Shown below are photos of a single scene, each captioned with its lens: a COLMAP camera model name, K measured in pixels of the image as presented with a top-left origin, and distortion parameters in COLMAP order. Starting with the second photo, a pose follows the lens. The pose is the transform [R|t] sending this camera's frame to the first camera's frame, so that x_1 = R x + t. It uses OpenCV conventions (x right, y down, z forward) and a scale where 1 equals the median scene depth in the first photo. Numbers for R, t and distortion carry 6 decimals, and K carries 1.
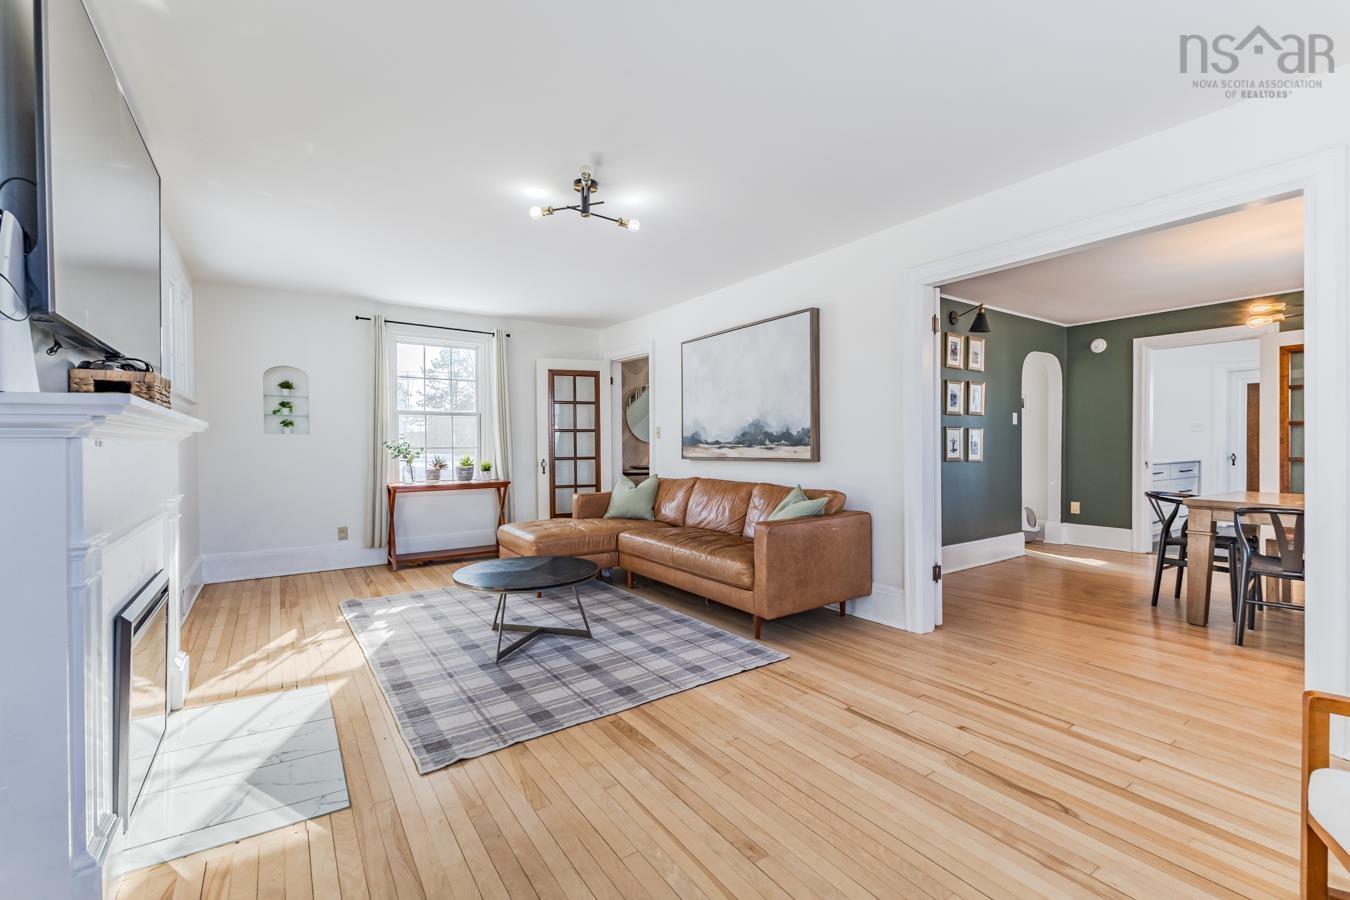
lens RADIAL K [[584.8, 0, 677.8], [0, 584.8, 449.8], [0, 0, 1]] dist [0.011316, -0.003188]
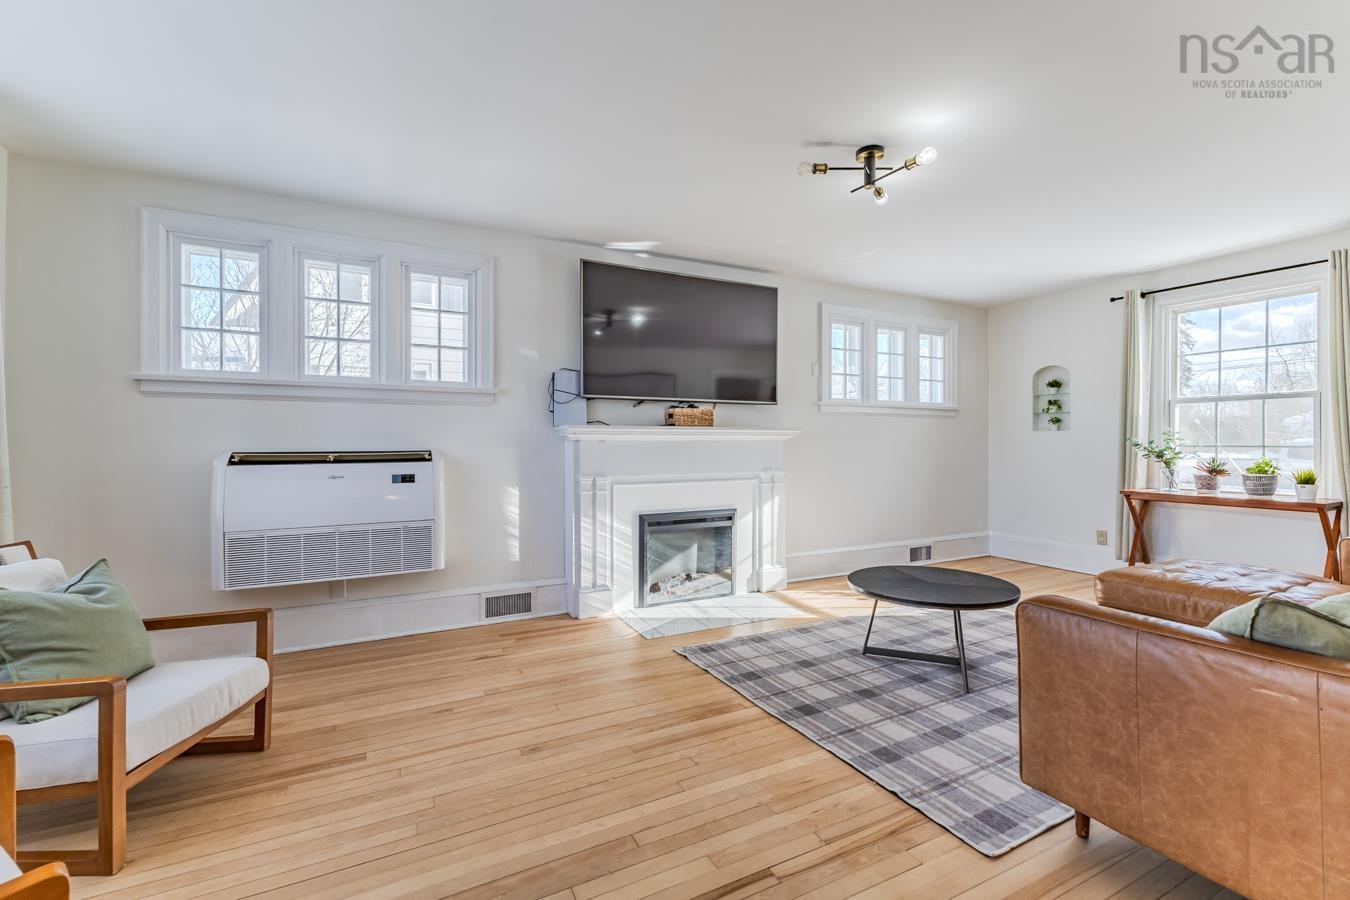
lens RADIAL K [[584.8, 0, 678.2], [0, 584.8, 441.6], [0, 0, 1]] dist [0.011316, -0.003188]
pose [[-0.131599, 0.002668, -0.991299, 0.731707], [-0.008927, 0.999953, 0.003877, -0.010763], [0.991263, 0.009360, -0.131569, 0.786272]]
